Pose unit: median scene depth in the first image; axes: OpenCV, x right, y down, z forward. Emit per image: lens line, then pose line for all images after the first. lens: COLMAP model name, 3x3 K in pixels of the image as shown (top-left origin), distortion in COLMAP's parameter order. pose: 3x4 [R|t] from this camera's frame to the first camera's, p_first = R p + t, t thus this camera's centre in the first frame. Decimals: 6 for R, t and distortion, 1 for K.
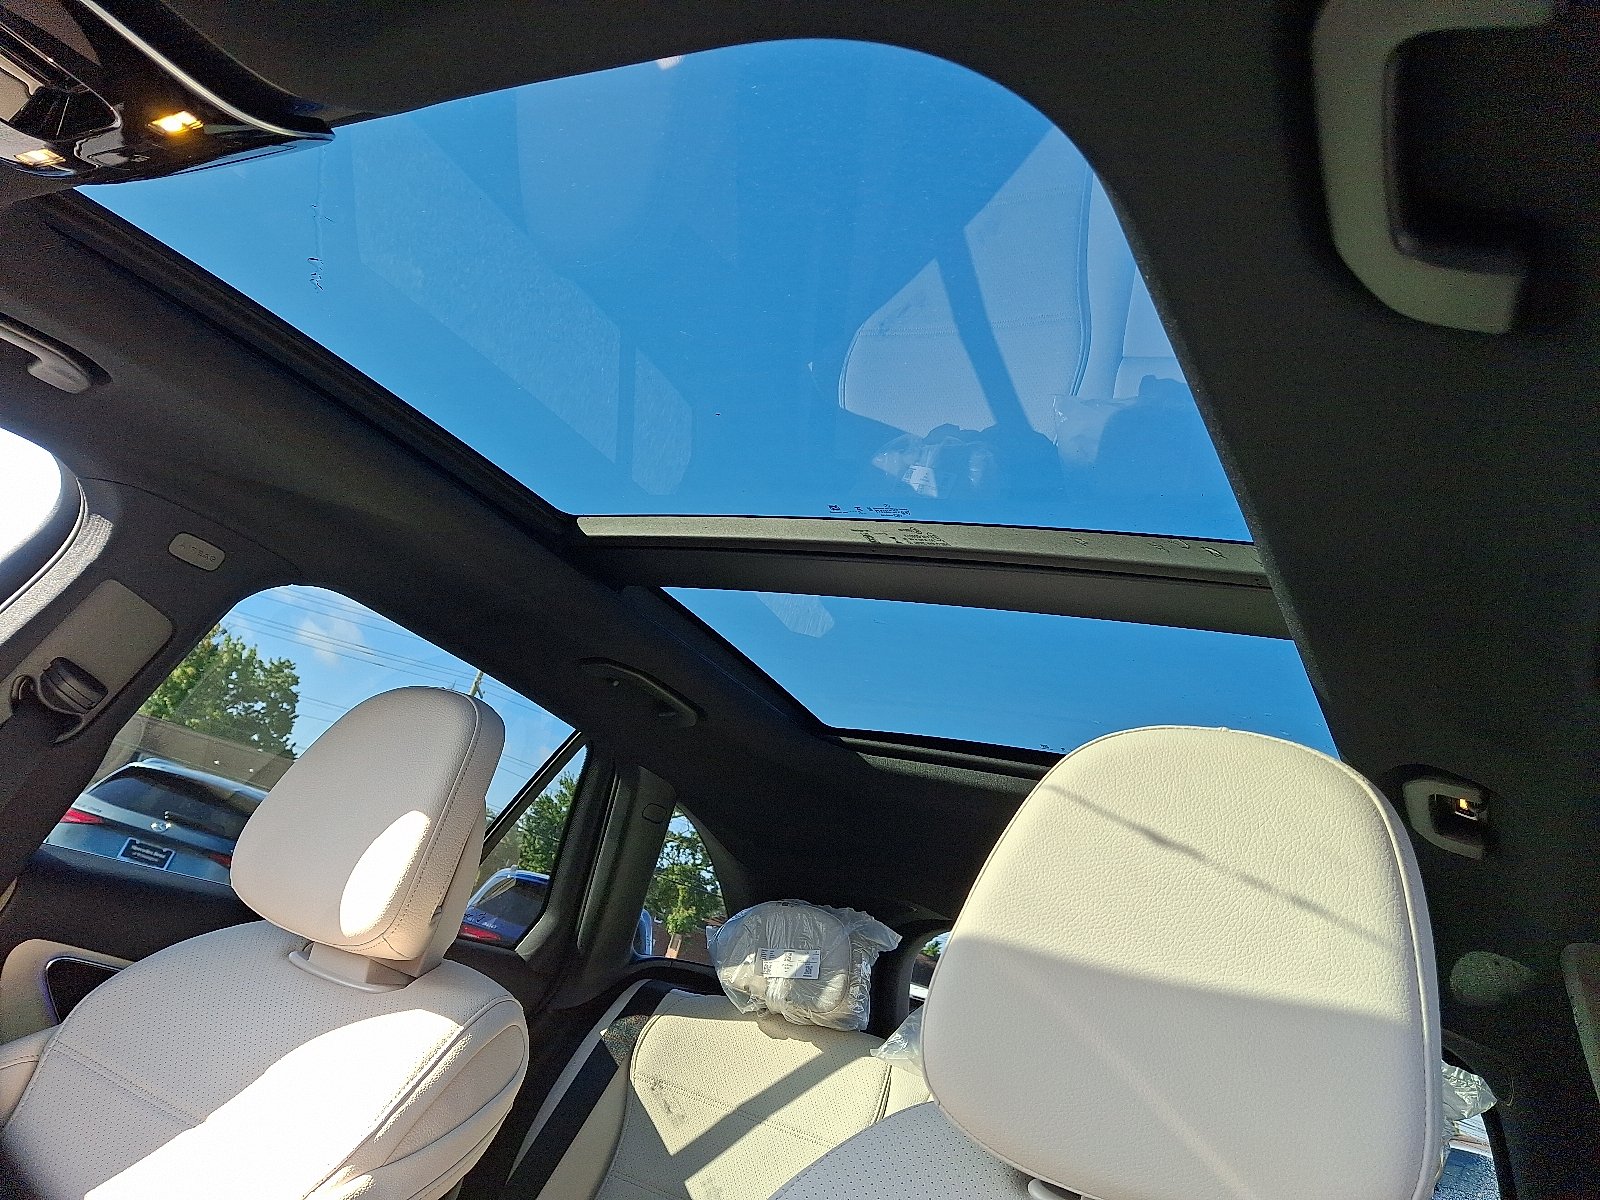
lens RADIAL K [[1229.1, 0, 843.3], [0, 1229.1, 606.4], [0, 0, 1]] dist [0.004964, -0.000438]
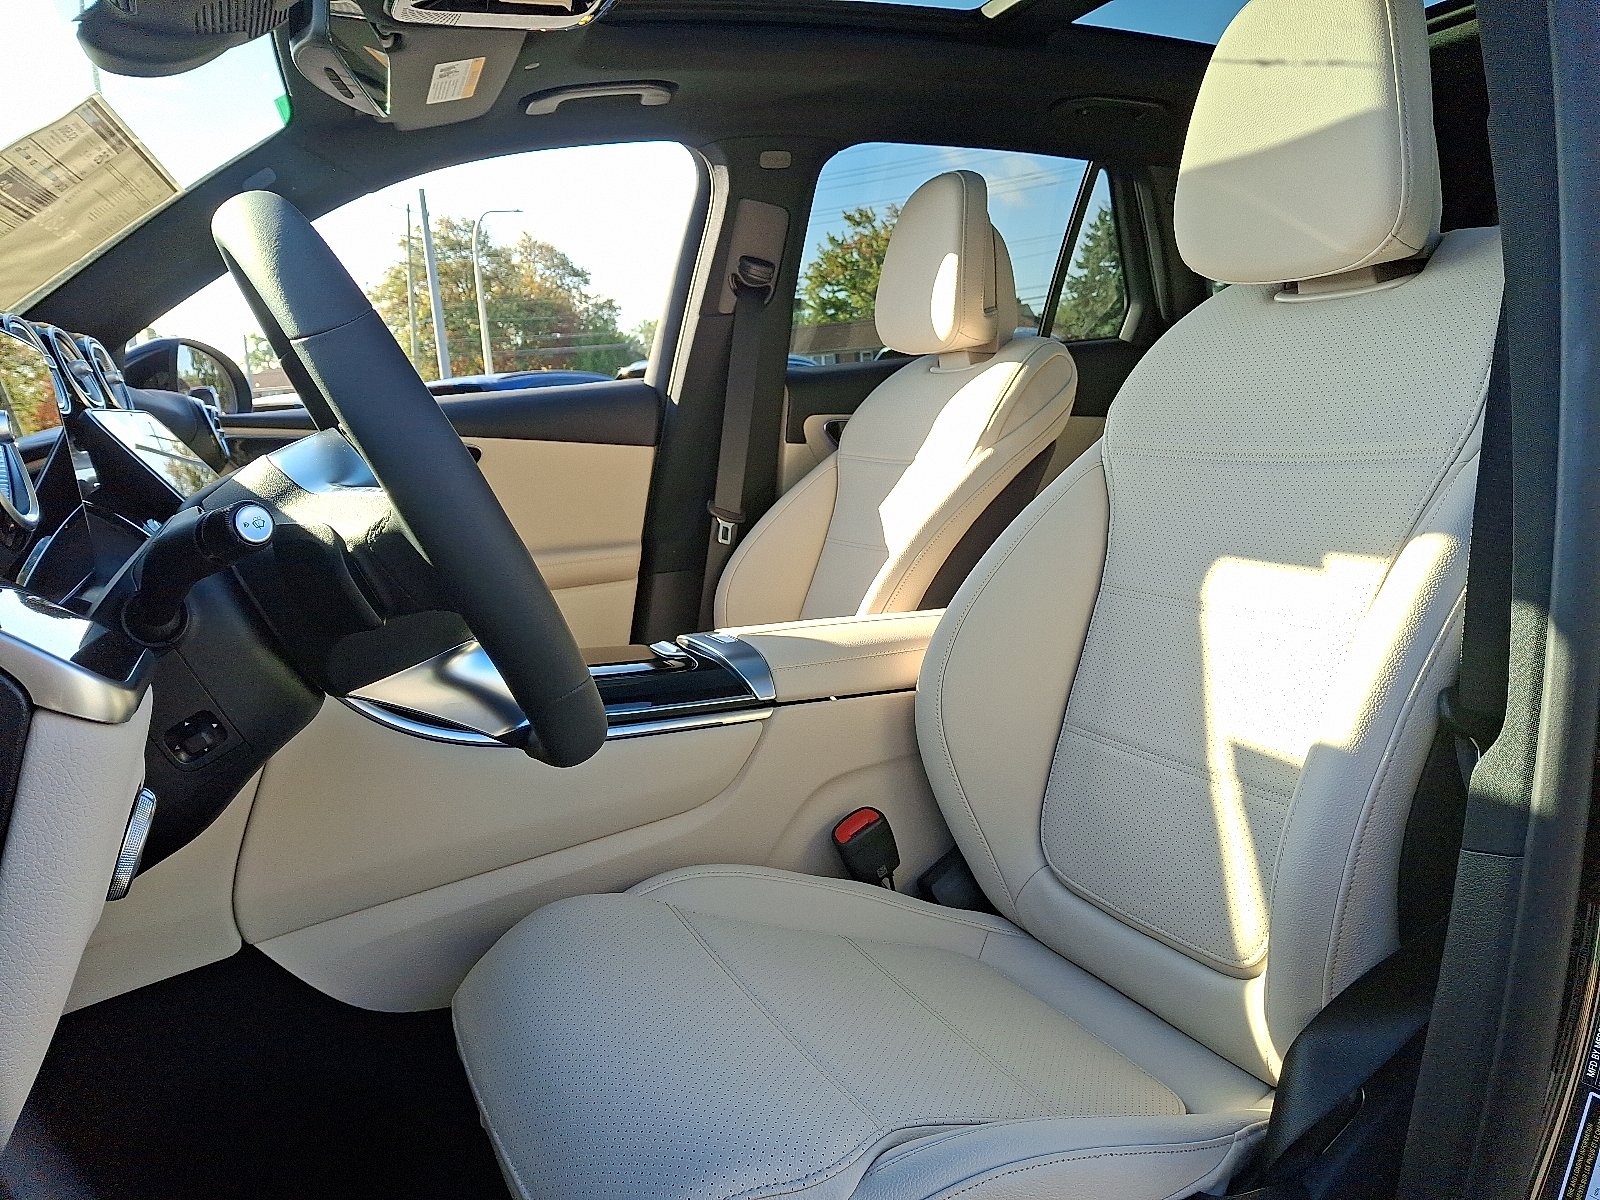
lens RADIAL K [[1229.1, 0, 843.3], [0, 1229.1, 606.4], [0, 0, 1]] dist [0.004964, -0.000438]
pose [[0.776797, -0.229265, -0.586536, 0.343559], [0.450161, 0.853467, 0.262582, 0.071417], [0.440389, -0.468008, 0.766176, -0.444529]]
